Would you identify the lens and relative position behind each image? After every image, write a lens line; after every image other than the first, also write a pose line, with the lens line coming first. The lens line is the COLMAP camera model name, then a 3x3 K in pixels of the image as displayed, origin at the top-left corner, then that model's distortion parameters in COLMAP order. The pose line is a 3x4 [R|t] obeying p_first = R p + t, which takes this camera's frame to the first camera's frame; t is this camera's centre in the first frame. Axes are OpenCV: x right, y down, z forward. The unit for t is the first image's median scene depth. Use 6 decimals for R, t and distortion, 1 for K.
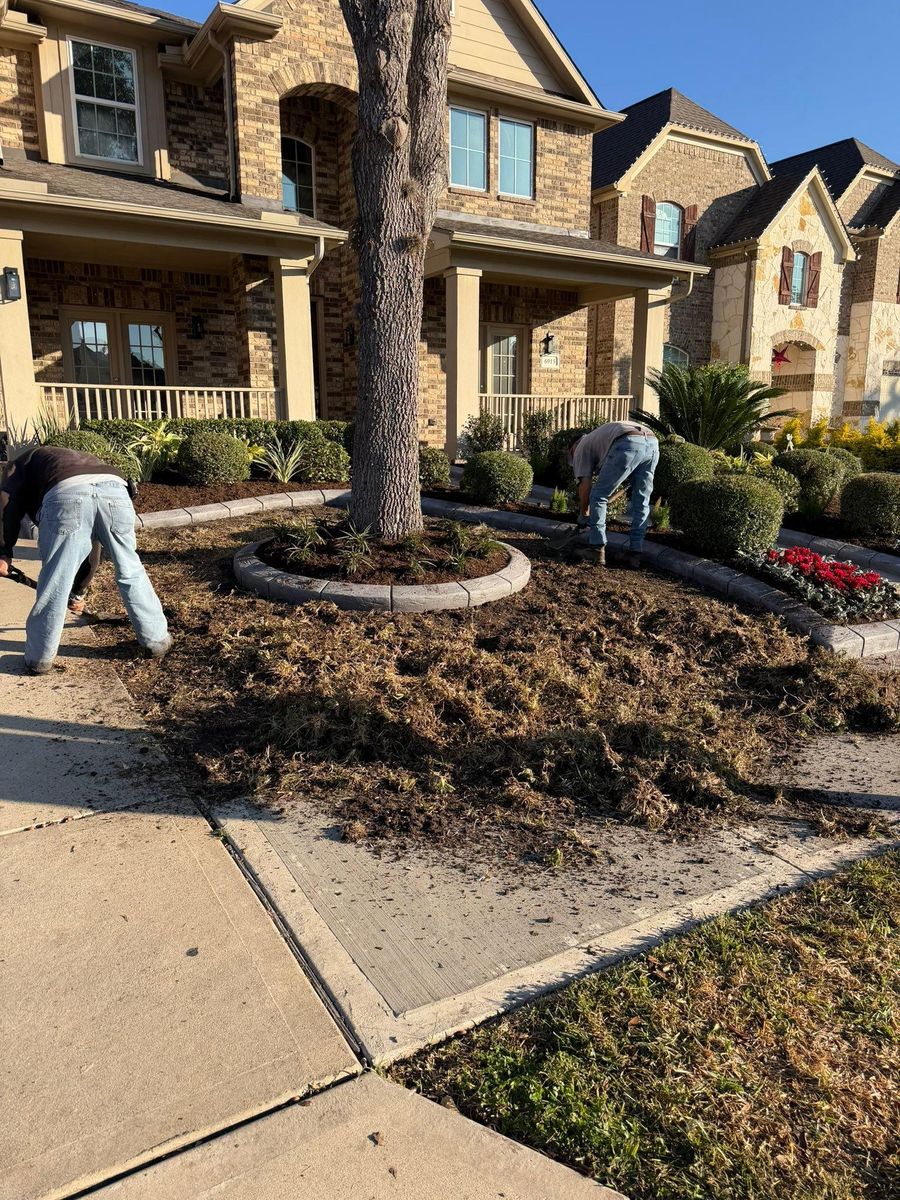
lens RADIAL K [[845.0, 0, 450.0], [0, 845.0, 600.0], [0, 0, 1]] dist [0.034244, -0.037487]
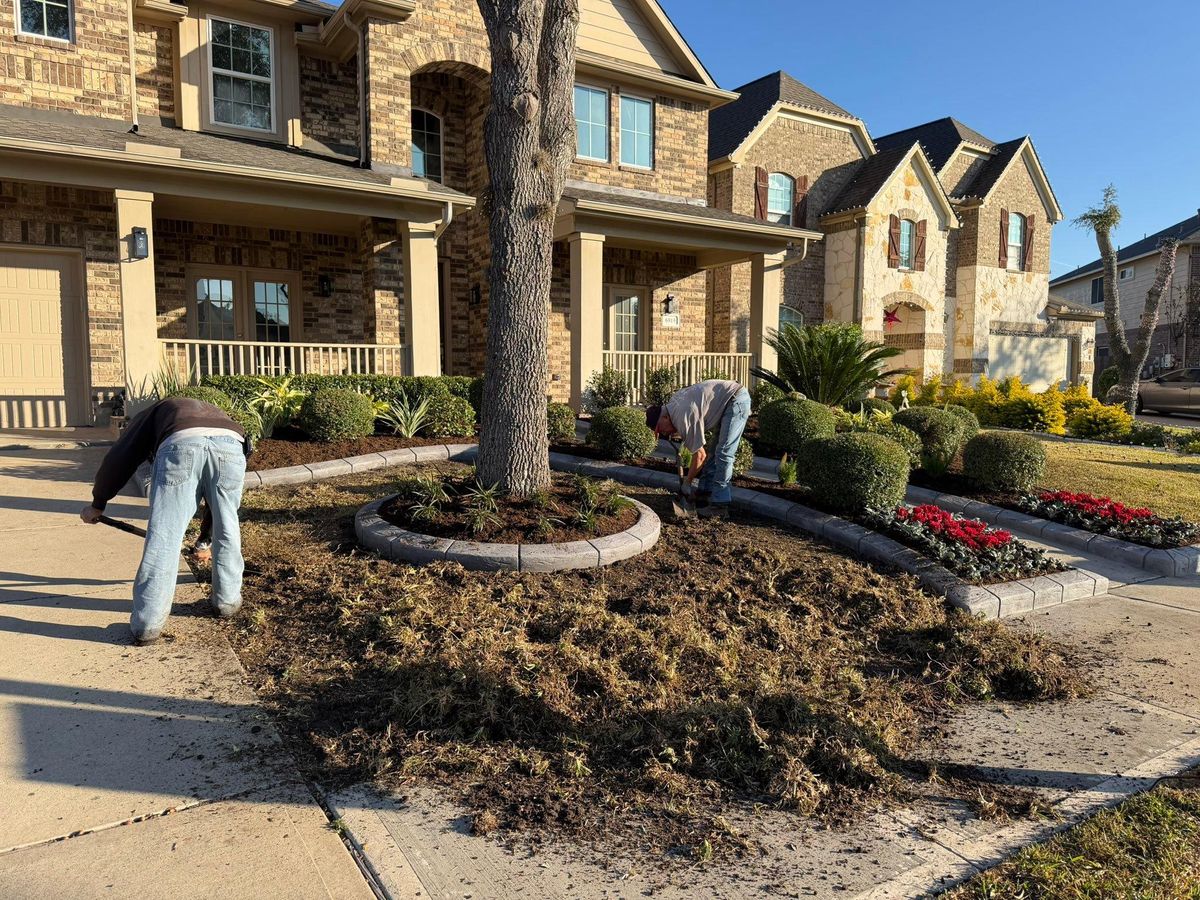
lens RADIAL K [[844.2, 0, 598.7], [0, 844.2, 451.8], [0, 0, 1]] dist [0.066462, -0.097286]
pose [[0.999425, 0.000341, 0.033906, -0.004665], [0.003658, 0.993029, -0.117816, -0.003868], [-0.033710, 0.117872, 0.992456, 0.006454]]
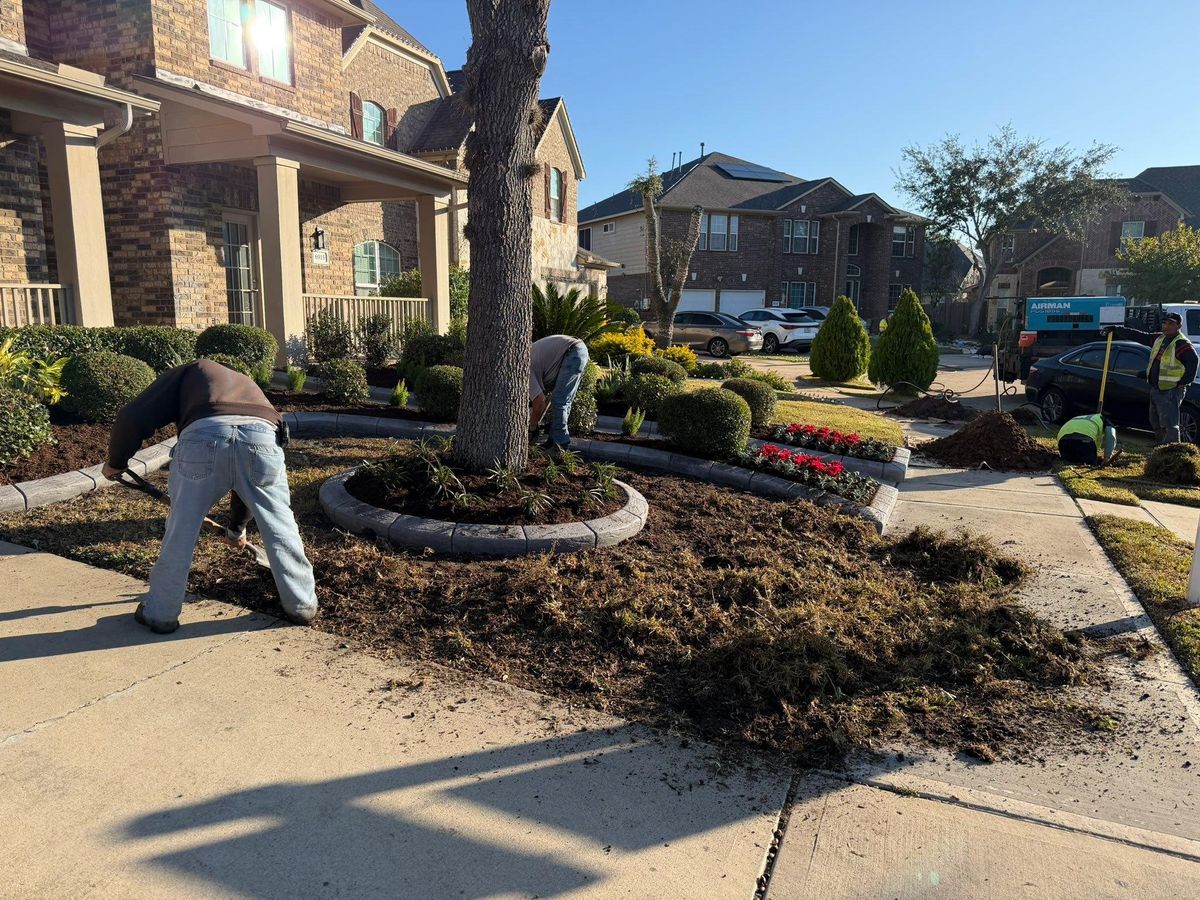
lens RADIAL K [[841.9, 0, 591.5], [0, 841.9, 464.4], [0, 0, 1]] dist [0.043777, -0.043659]
pose [[0.805529, -0.094944, 0.584900, -0.267519], [0.107753, 0.994093, 0.012968, -0.040491], [-0.582677, 0.052579, 0.811002, 0.084866]]
